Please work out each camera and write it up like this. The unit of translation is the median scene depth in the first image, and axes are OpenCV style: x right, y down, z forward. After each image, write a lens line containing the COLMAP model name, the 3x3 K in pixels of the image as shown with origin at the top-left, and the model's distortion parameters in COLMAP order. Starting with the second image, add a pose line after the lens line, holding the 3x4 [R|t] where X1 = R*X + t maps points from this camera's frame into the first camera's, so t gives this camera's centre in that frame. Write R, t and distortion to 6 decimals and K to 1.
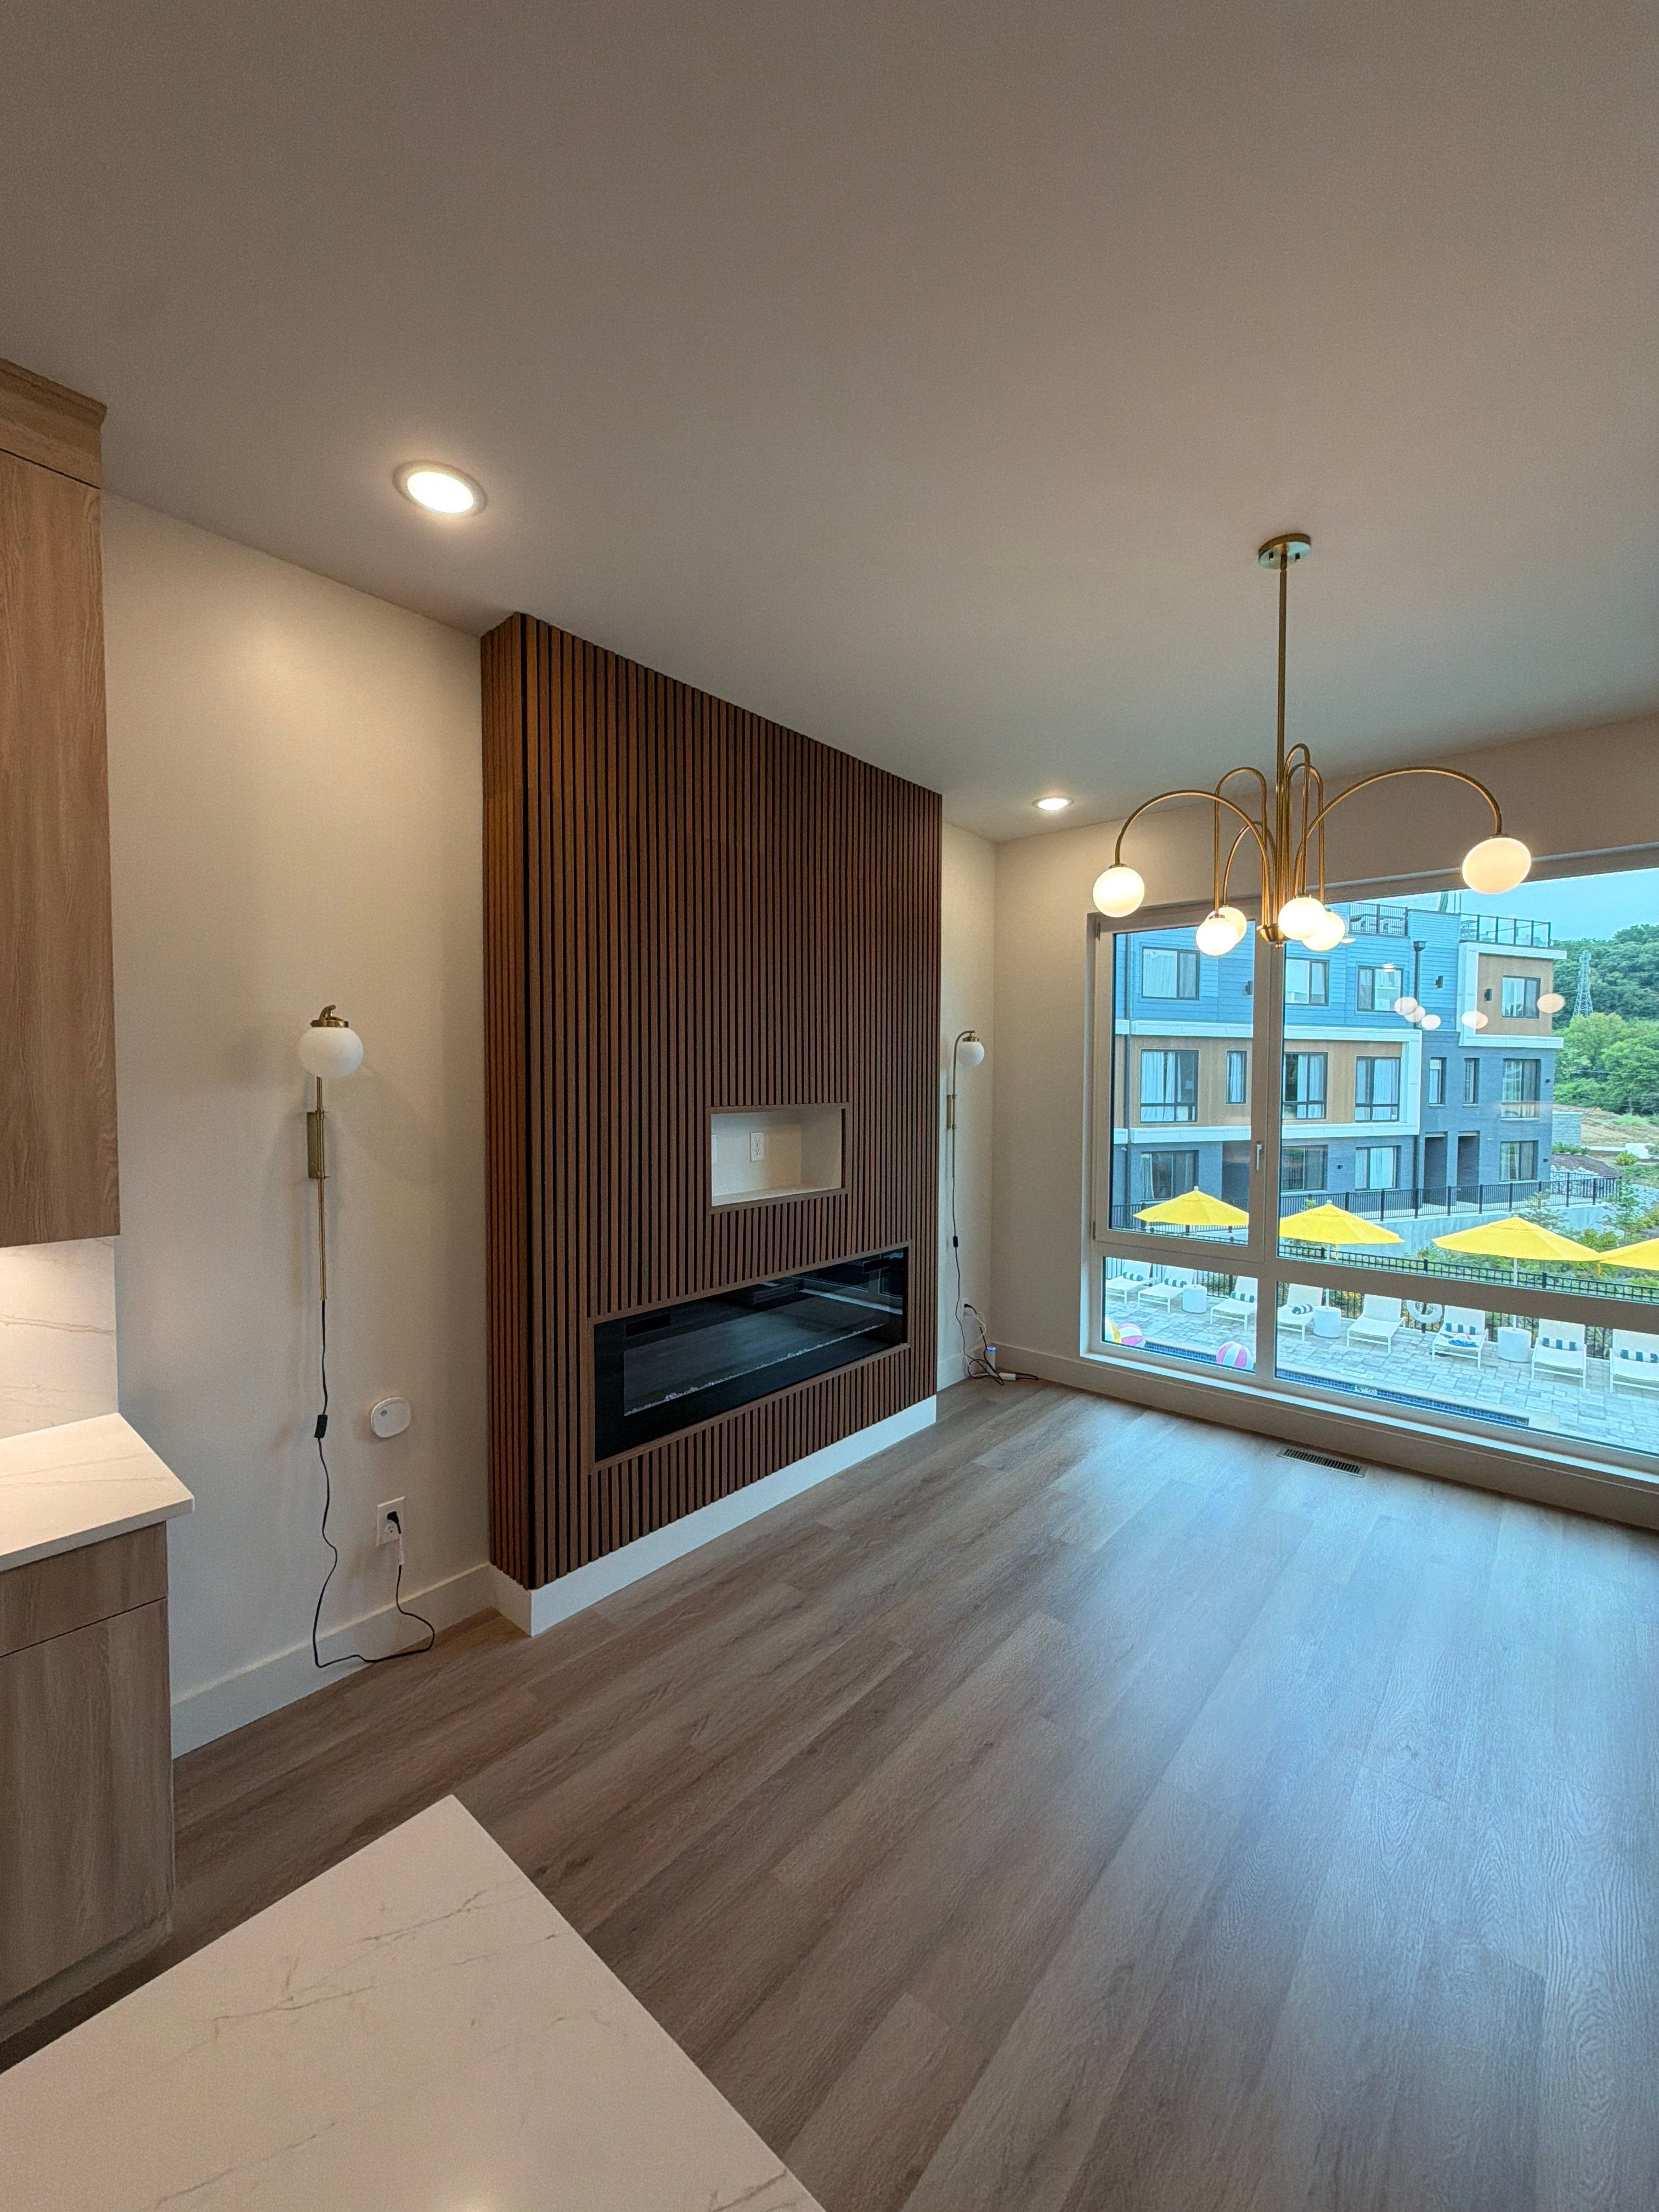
lens RADIAL K [[872.0, 0, 830.8], [0, 872.0, 1116.9], [0, 0, 1]] dist [-0.001812, 0.000624]
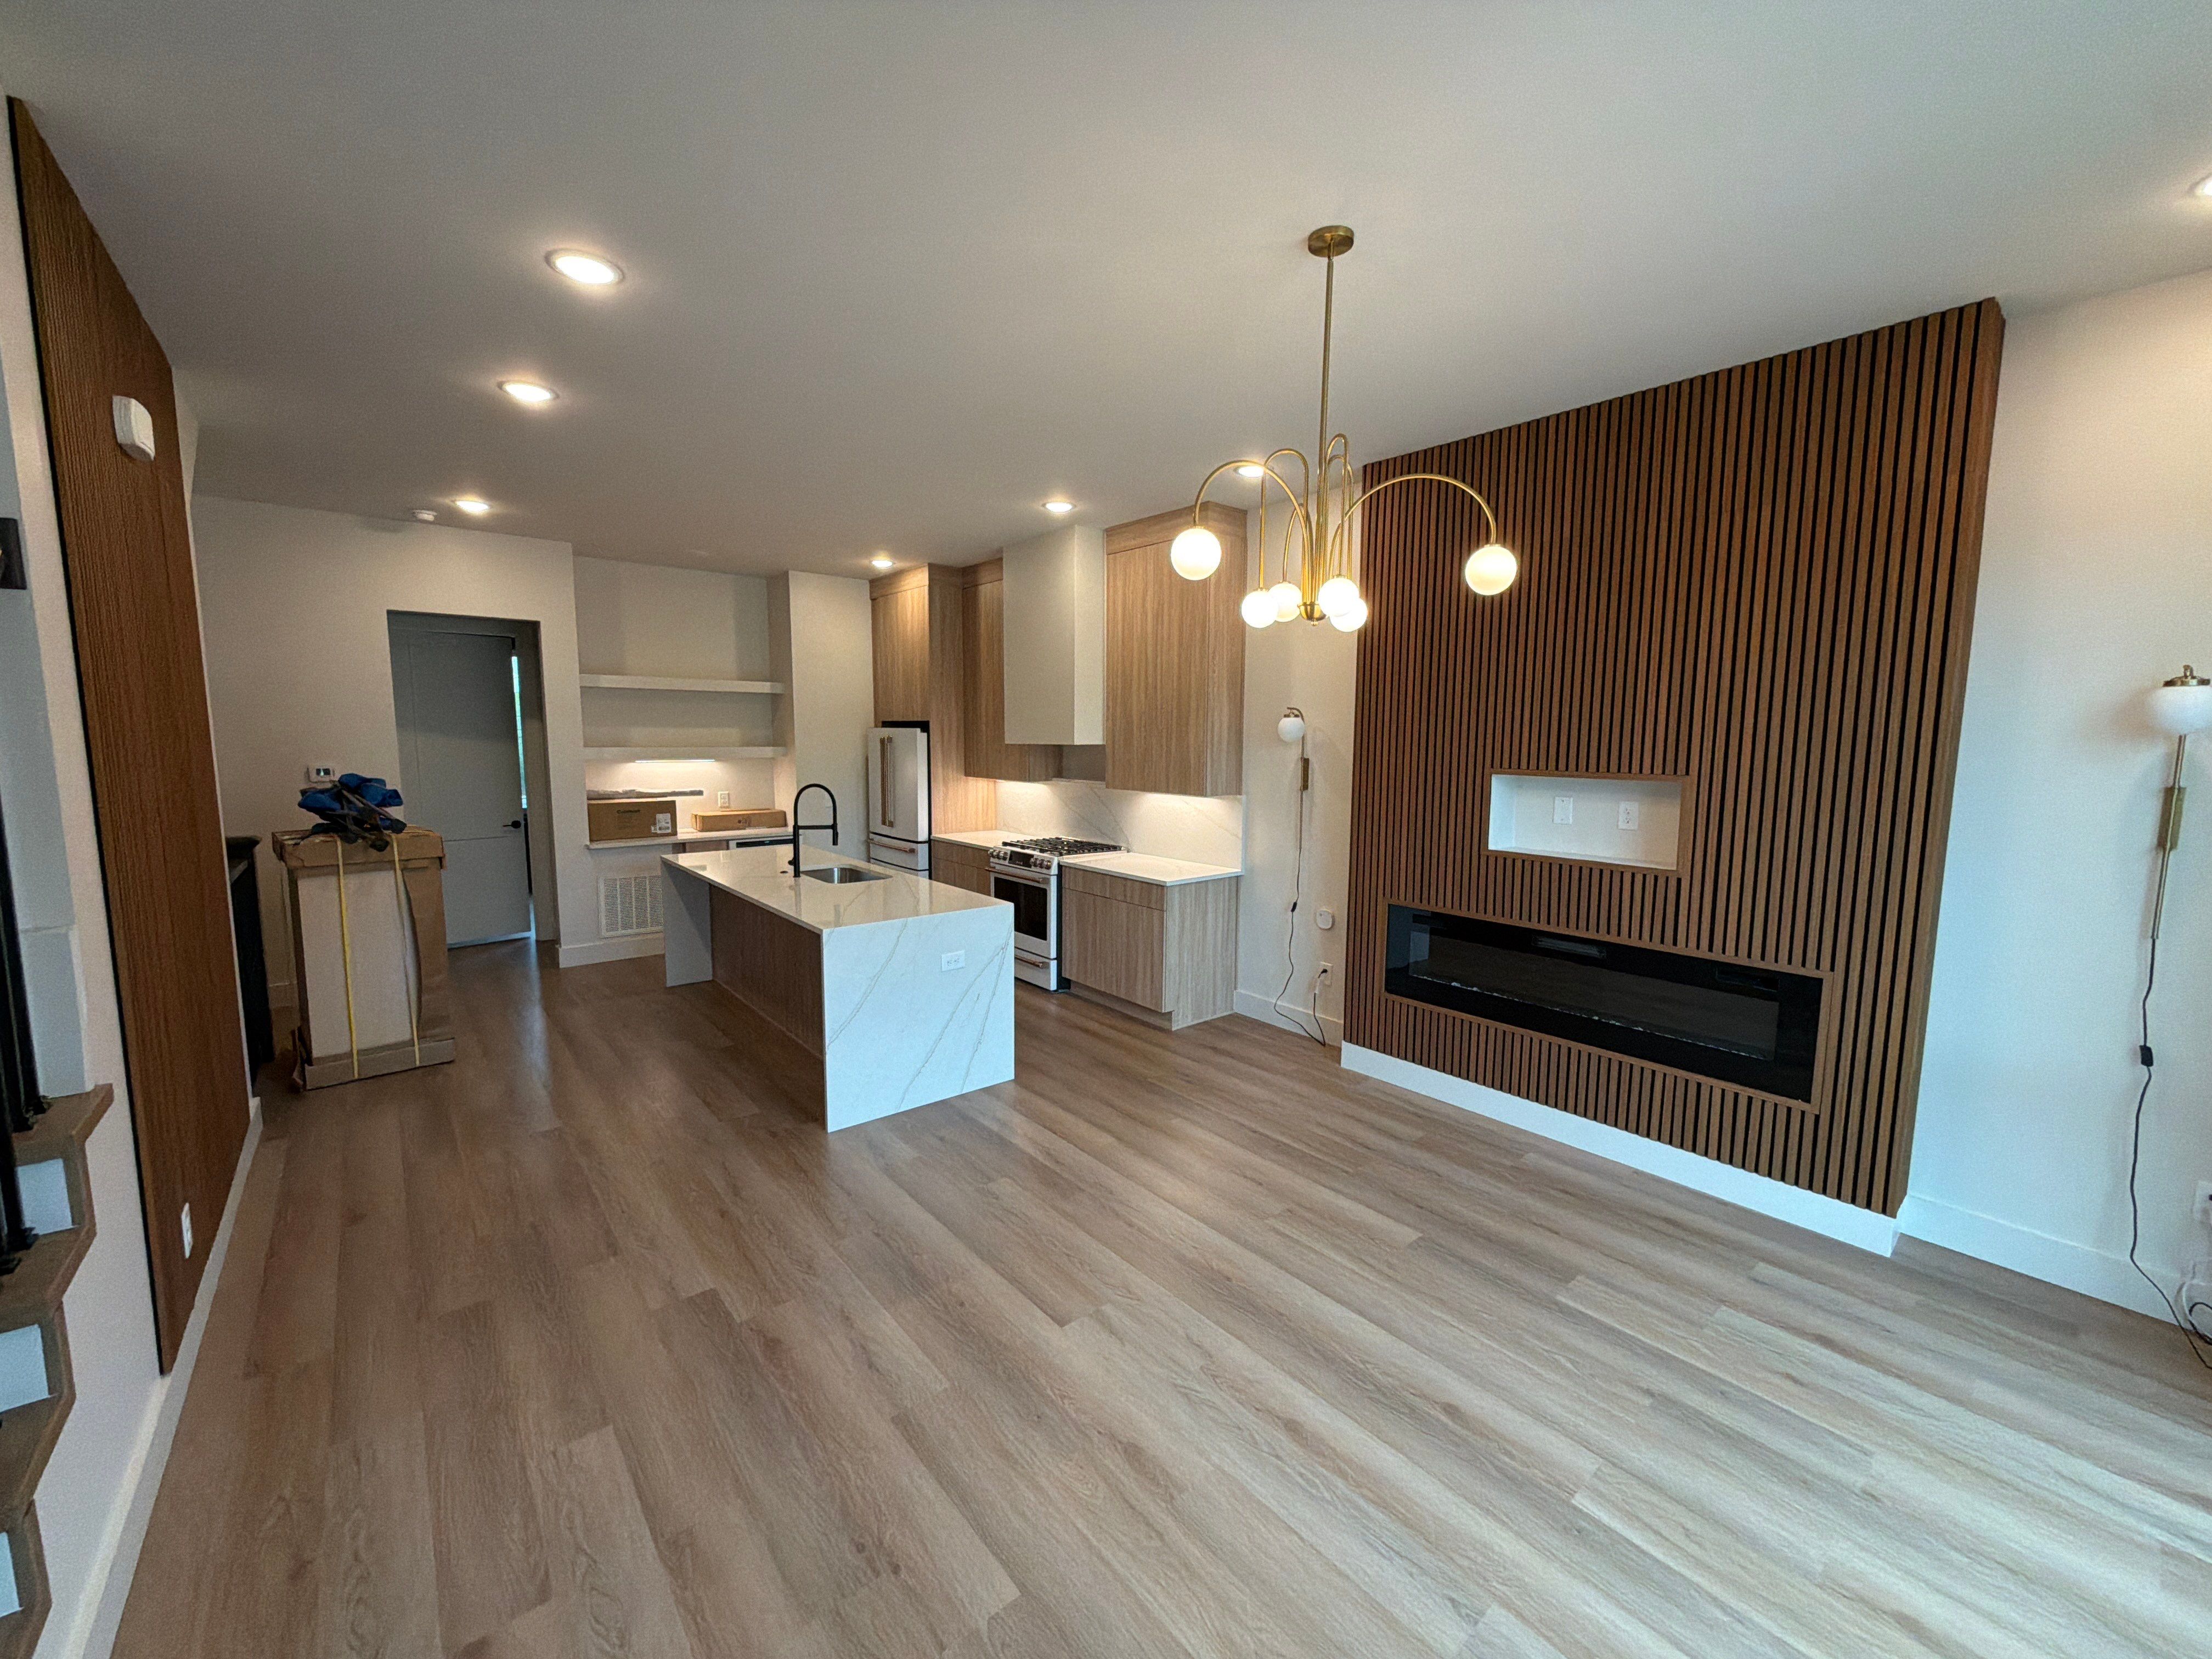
lens RADIAL K [[872.0, 0, 1103.3], [0, 872.0, 828.3], [0, 0, 1]] dist [-0.001812, 0.000624]
pose [[-0.166222, 0.106936, -0.980273, 1.122981], [-0.050461, 0.991878, 0.116758, -0.041937], [0.984796, 0.068873, -0.159476, 0.630028]]
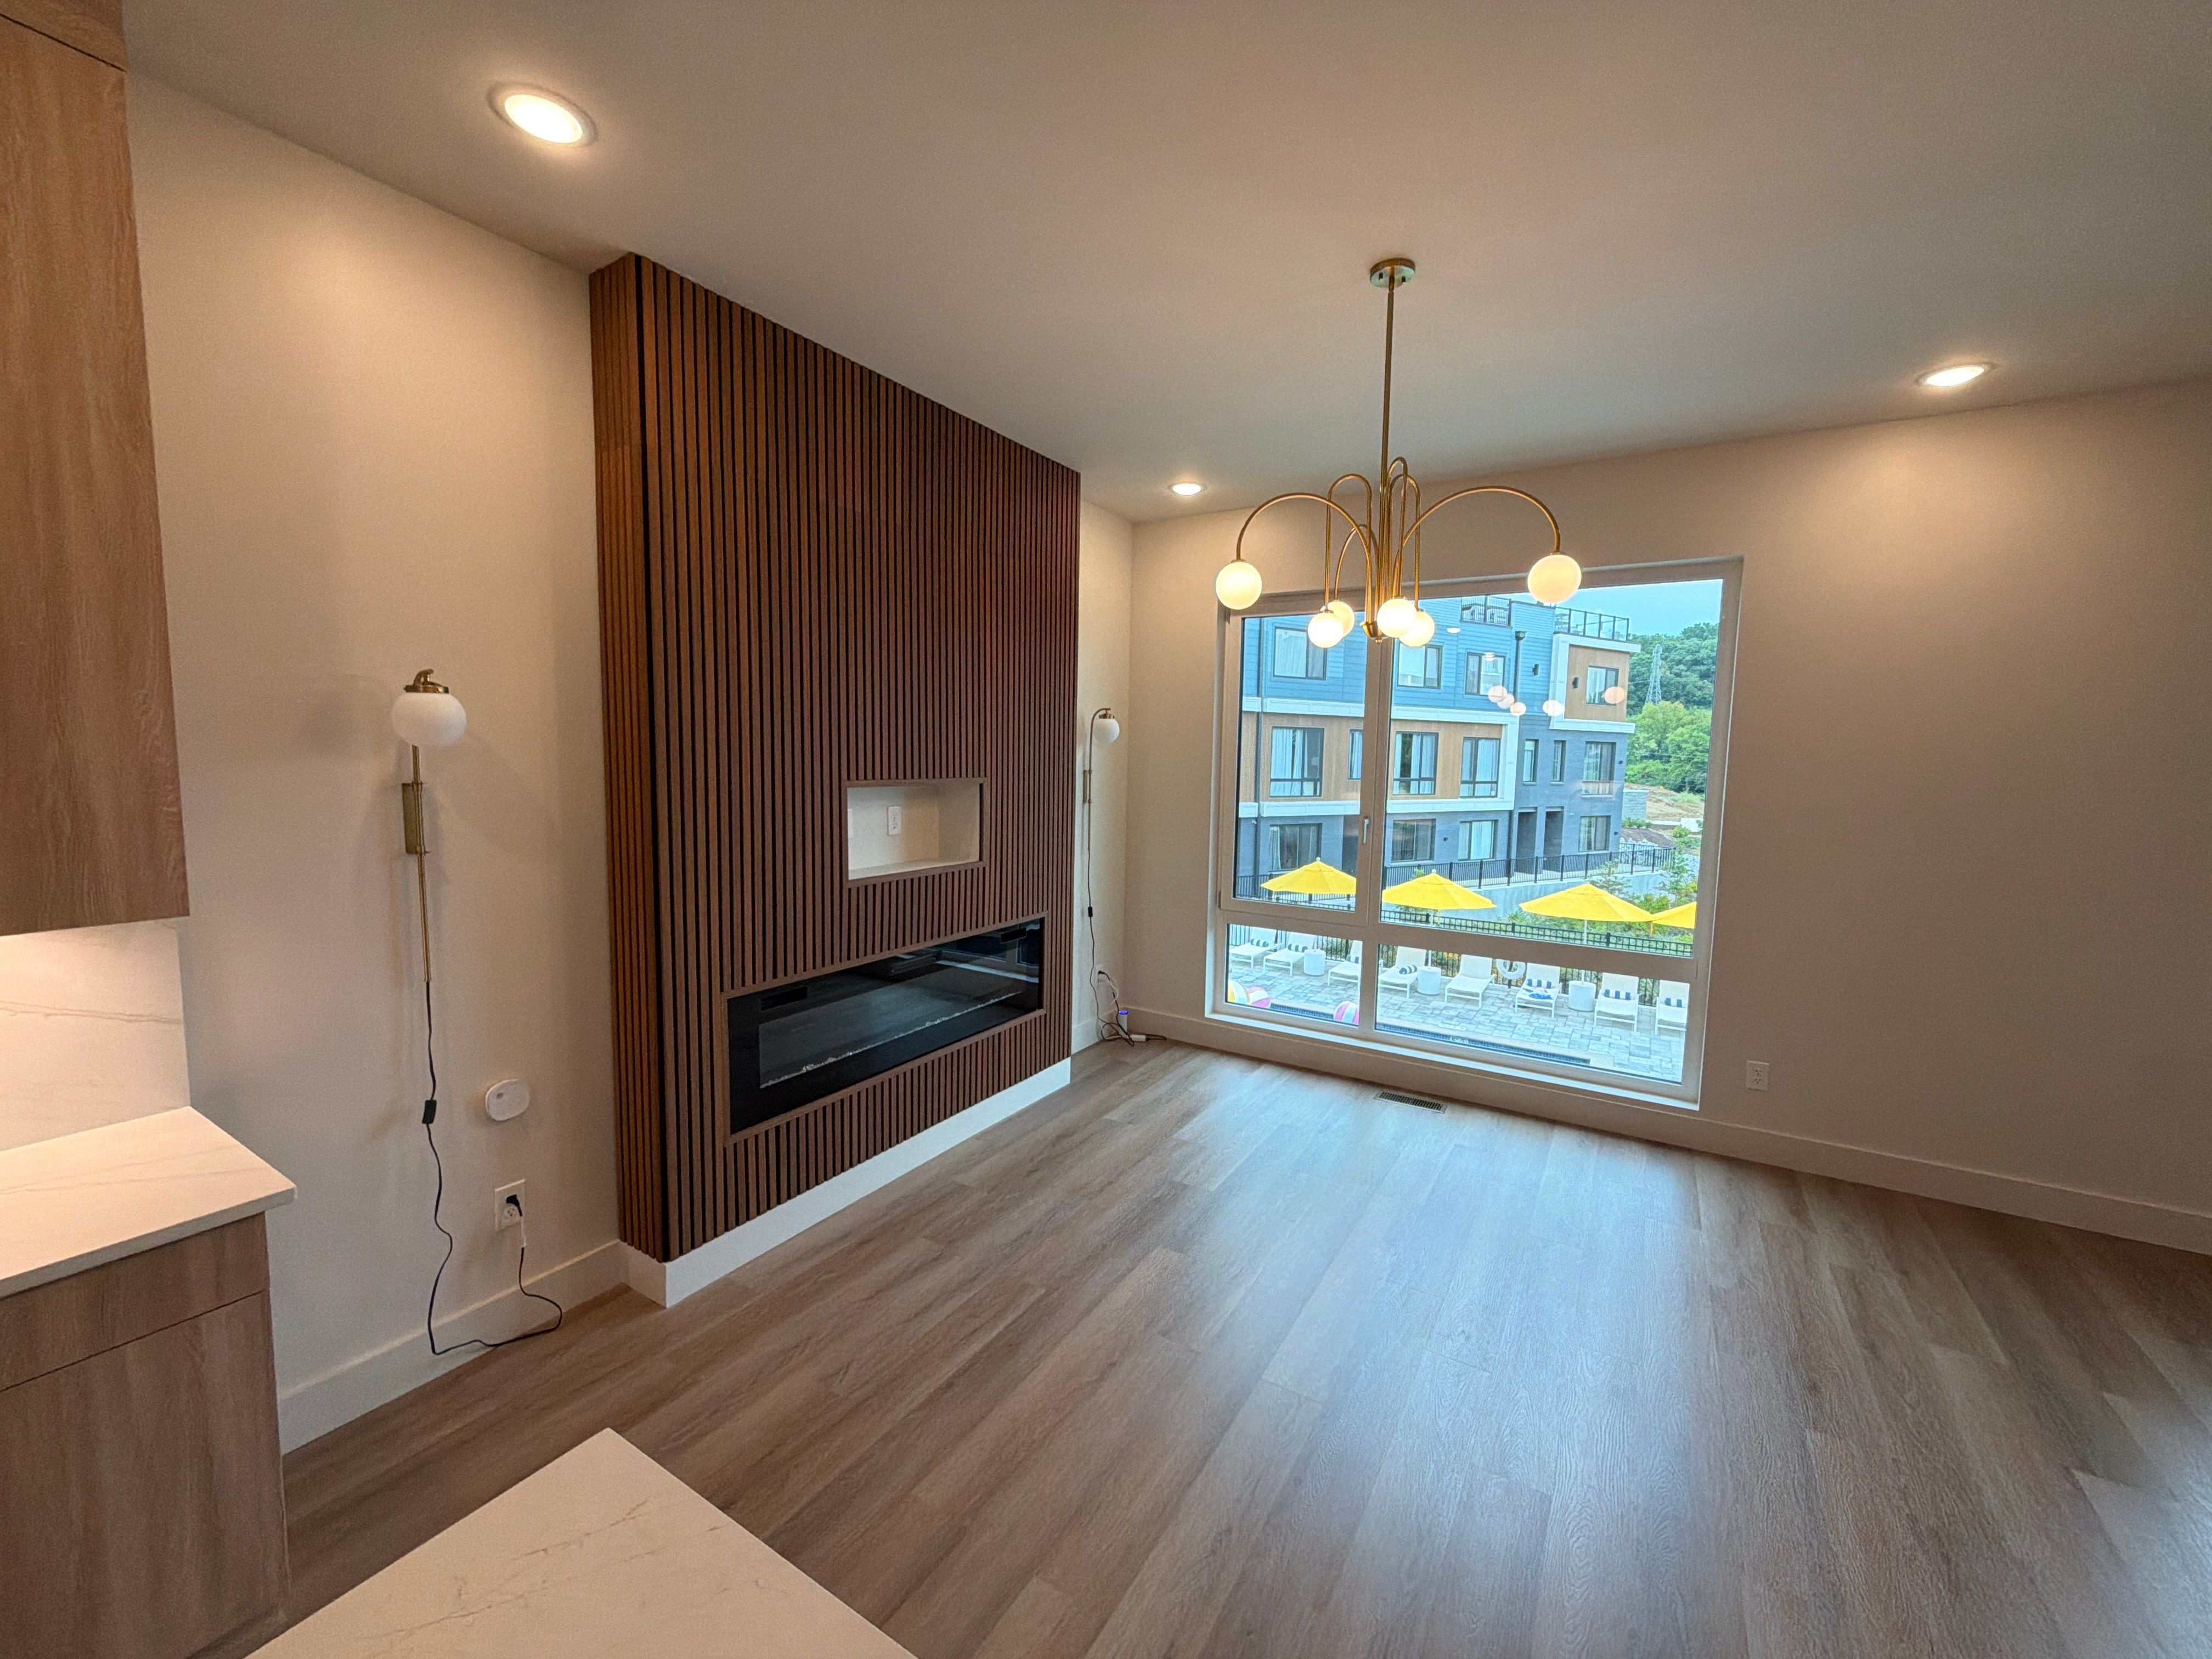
lens RADIAL K [[872.0, 0, 1109.2], [0, 872.0, 837.5], [0, 0, 1]] dist [-0.001812, 0.000624]
pose [[0.987524, 0.000234, 0.157469, 0.001950], [-0.009015, 0.998443, 0.055054, -0.004142], [-0.157210, -0.055786, 0.985988, -0.034080]]
